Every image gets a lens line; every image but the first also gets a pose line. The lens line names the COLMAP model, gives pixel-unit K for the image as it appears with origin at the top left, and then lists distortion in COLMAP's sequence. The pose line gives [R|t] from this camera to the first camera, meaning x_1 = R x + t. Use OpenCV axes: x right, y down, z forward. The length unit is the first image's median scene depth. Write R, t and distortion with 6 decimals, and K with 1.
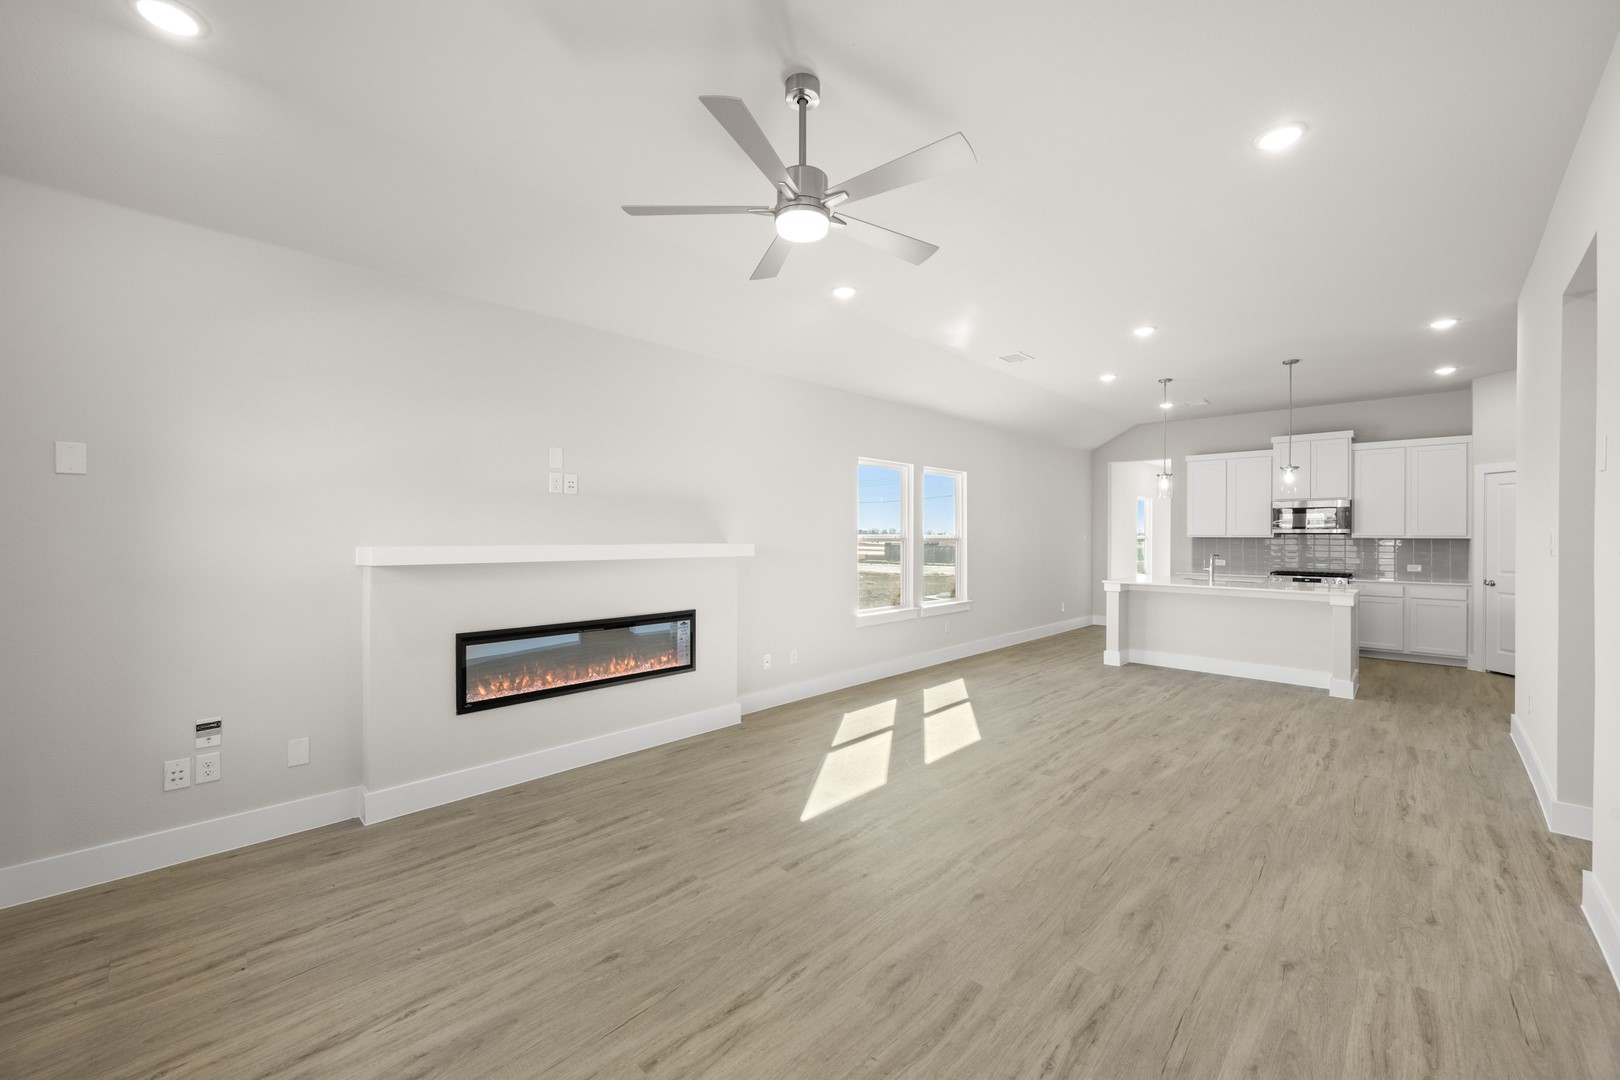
lens RADIAL K [[636.6, 0, 813.8], [0, 636.6, 536.2], [0, 0, 1]] dist [-0.000668, 0.000512]
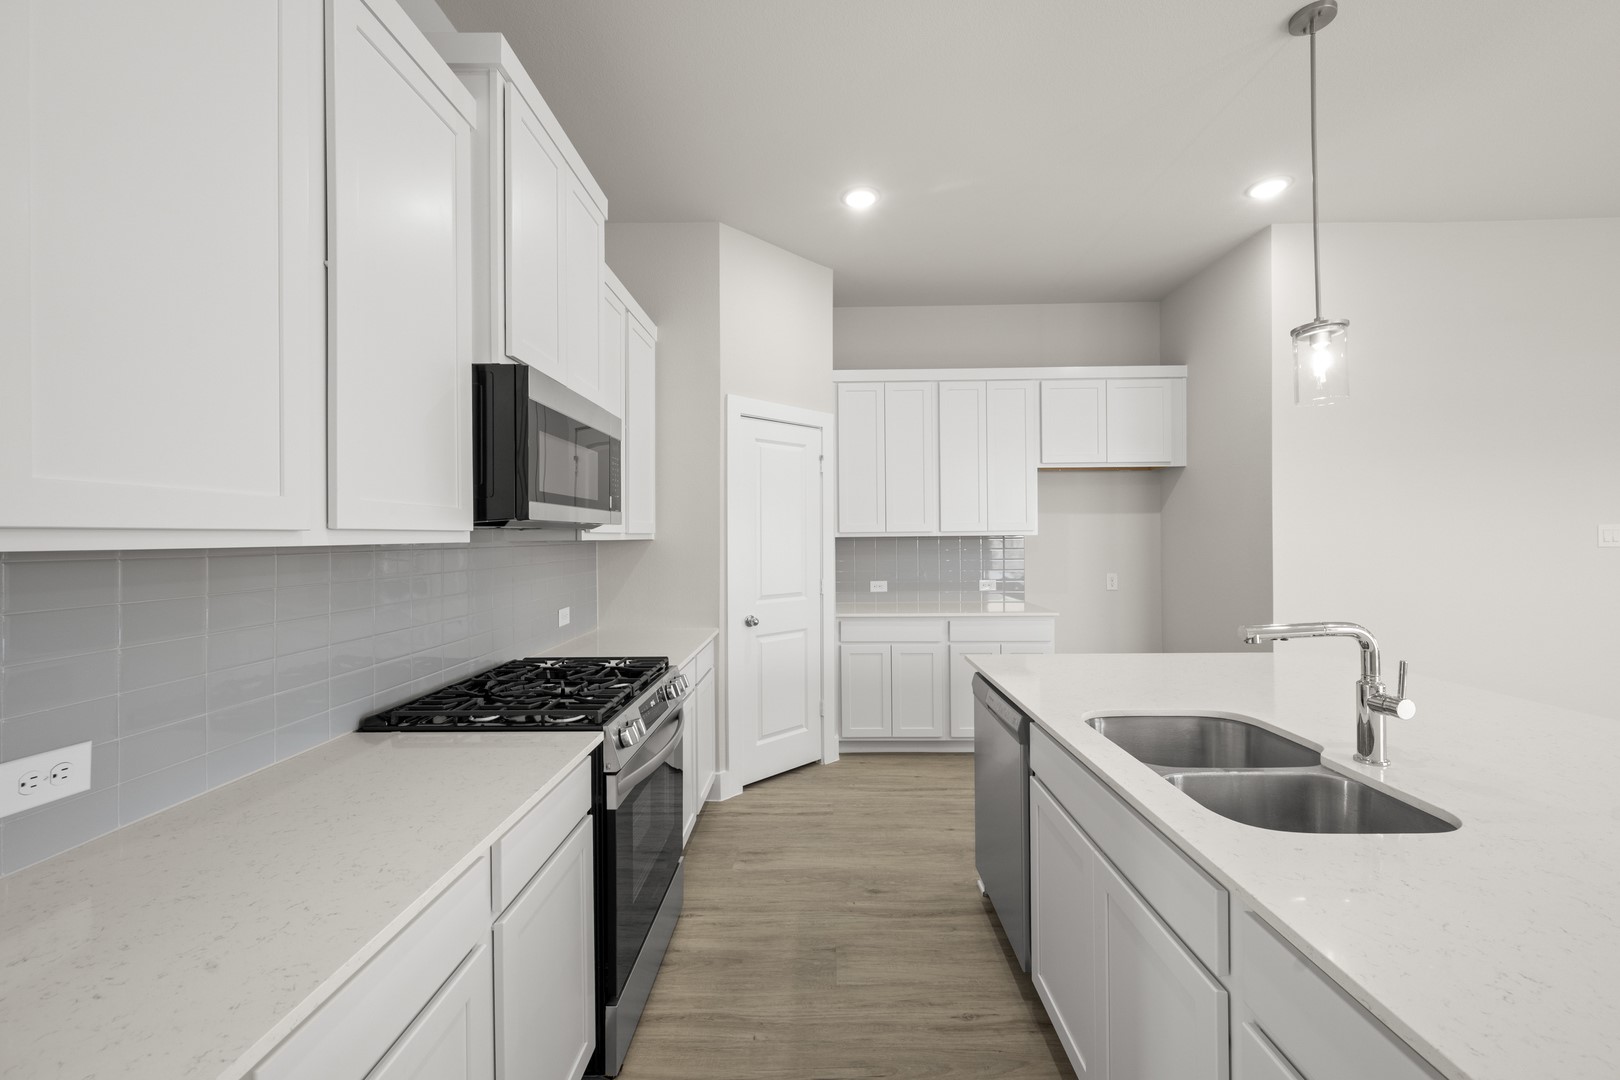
lens RADIAL K [[636.6, 0, 813.8], [0, 636.6, 536.2], [0, 0, 1]] dist [-0.000668, 0.000512]
pose [[-0.682533, 0.001014, 0.730854, 1.137597], [0.006282, 0.999970, 0.004480, -0.000727], [-0.730827, 0.007649, -0.682520, 2.385153]]
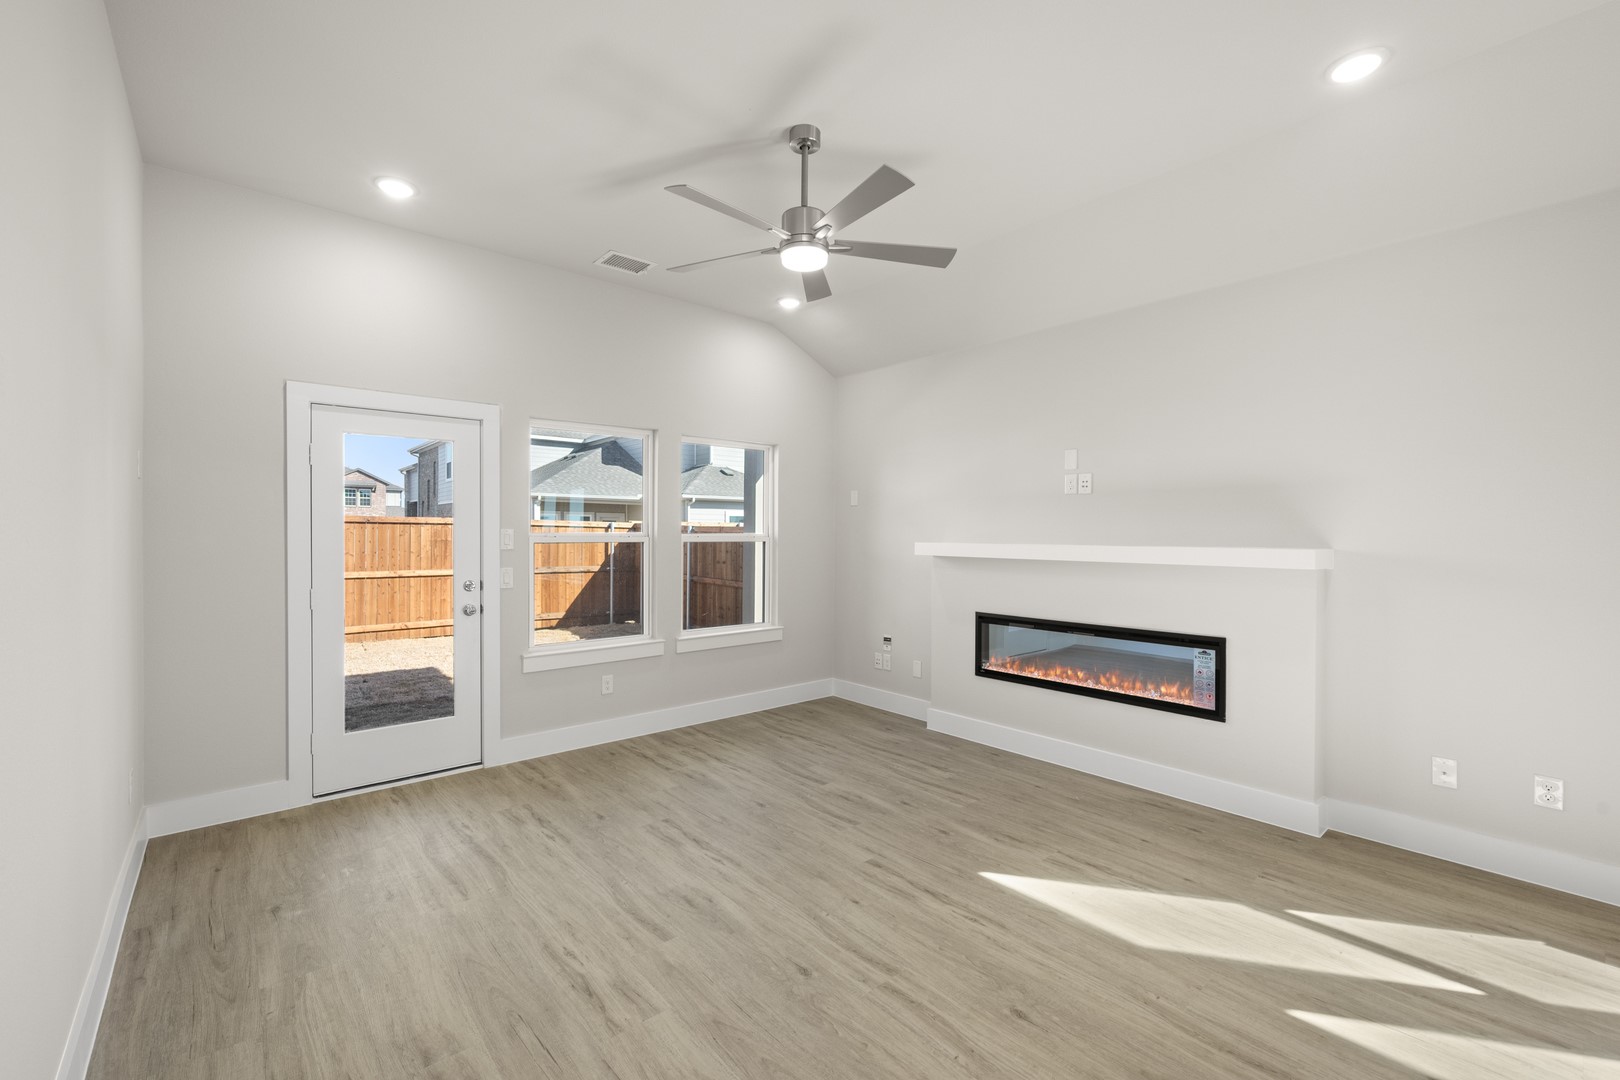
lens RADIAL K [[678.3, 0, 813.8], [0, 678.3, 537.4], [0, 0, 1]] dist [0.001235, -0.000255]
pose [[-0.087134, 0.003285, -0.996191, 0.764896], [-0.004401, 0.999984, 0.003683, -0.000388], [0.996187, 0.004705, -0.087118, 0.732909]]
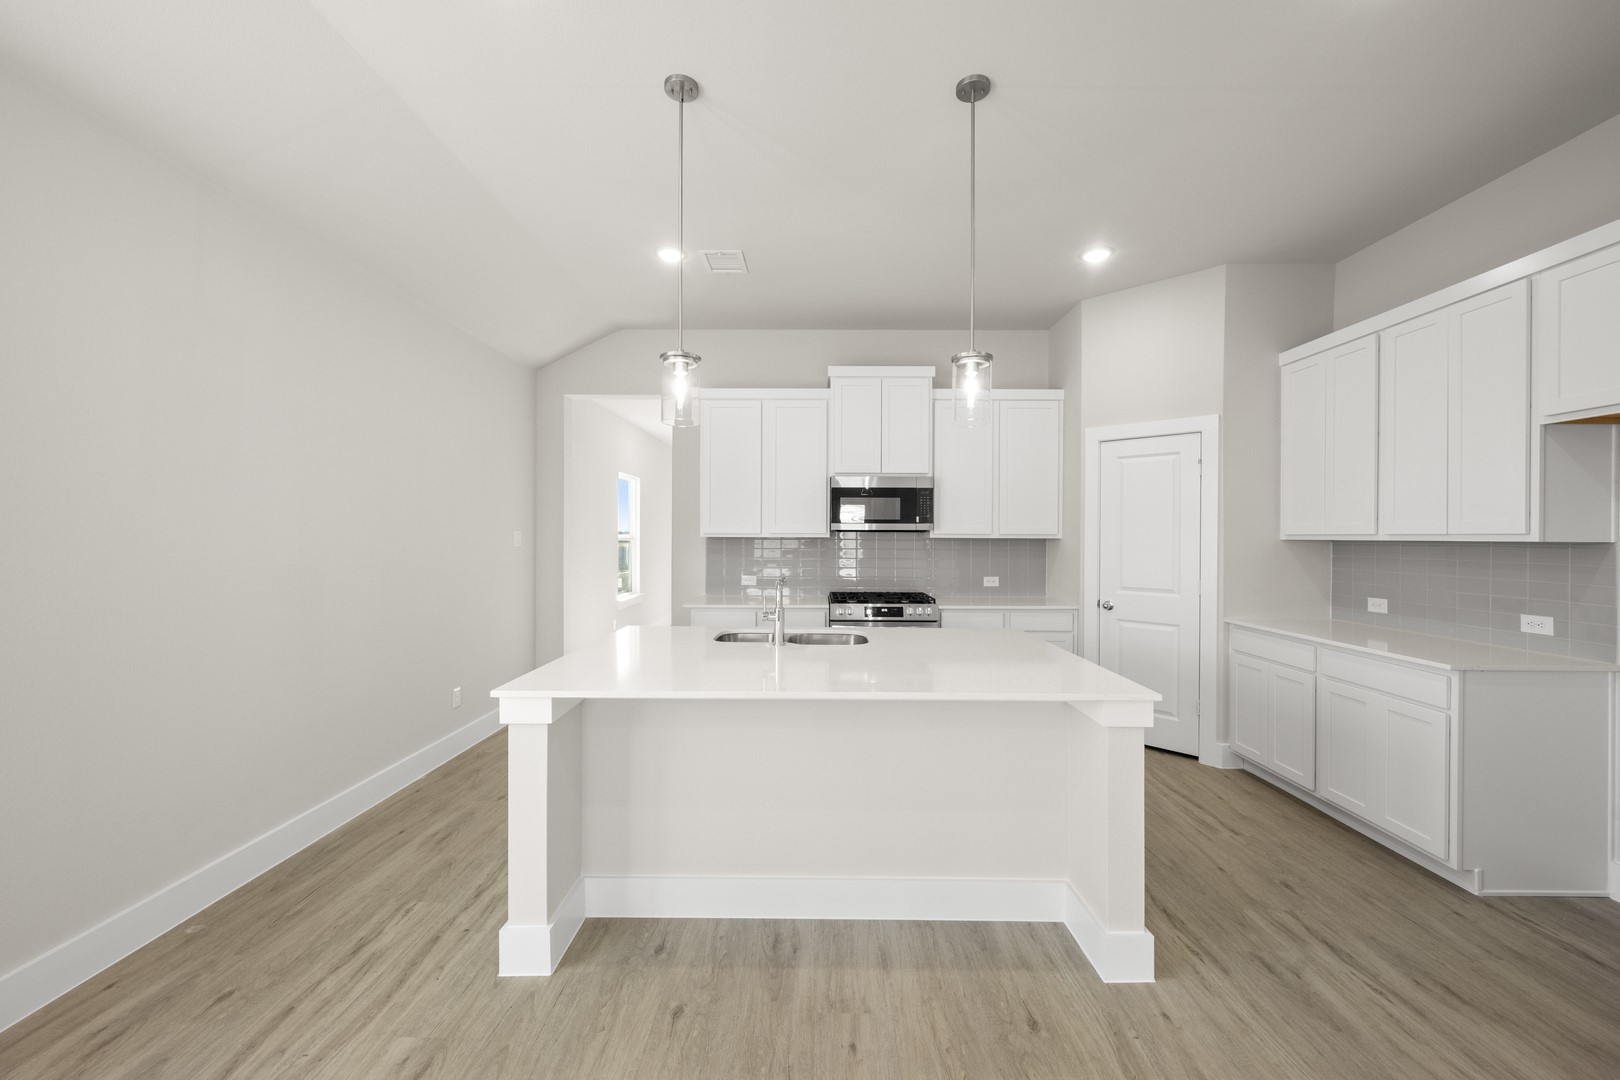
lens RADIAL K [[636.6, 0, 813.8], [0, 636.6, 536.2], [0, 0, 1]] dist [-0.000668, 0.000512]
pose [[0.723760, -0.002284, 0.690048, 0.681273], [0.000141, 0.999995, 0.003162, -0.002814], [-0.690052, -0.002191, 0.723757, 1.309036]]
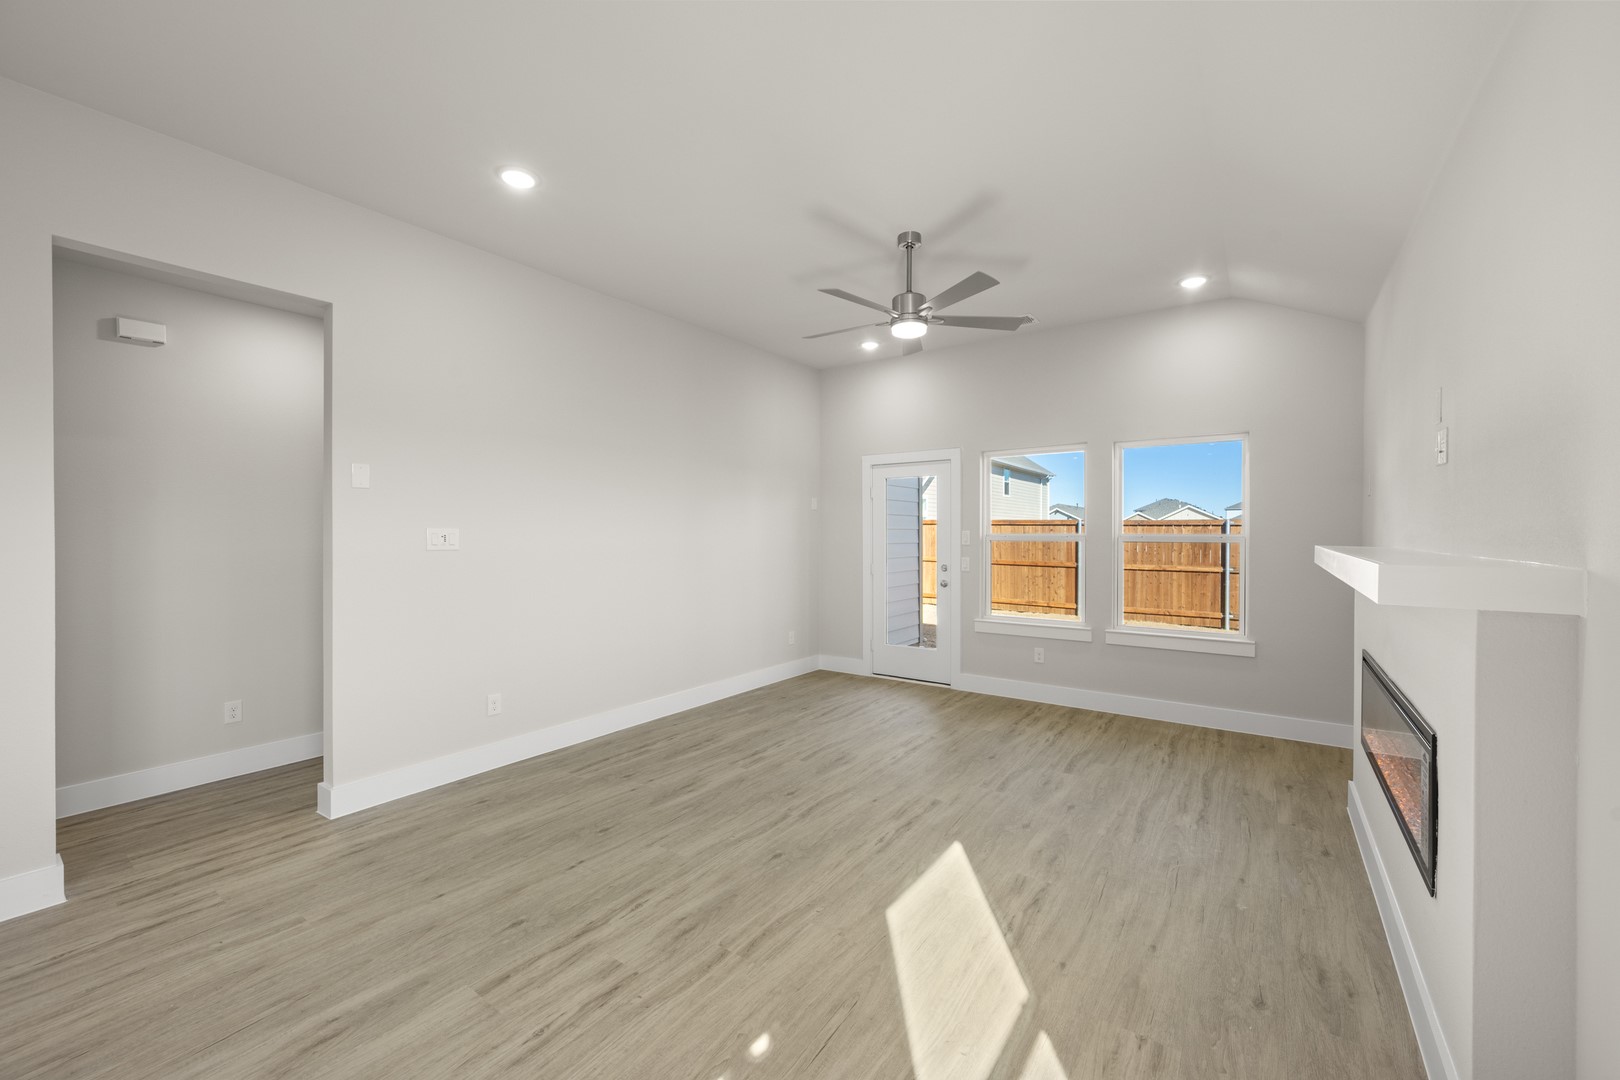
lens RADIAL K [[636.6, 0, 813.8], [0, 636.6, 536.2], [0, 0, 1]] dist [-0.000668, 0.000512]
pose [[-0.988247, -0.000480, -0.152867, 0.284871], [-0.001481, 0.999978, 0.006440, -0.004323], [0.152860, 0.006591, -0.988226, 1.606164]]
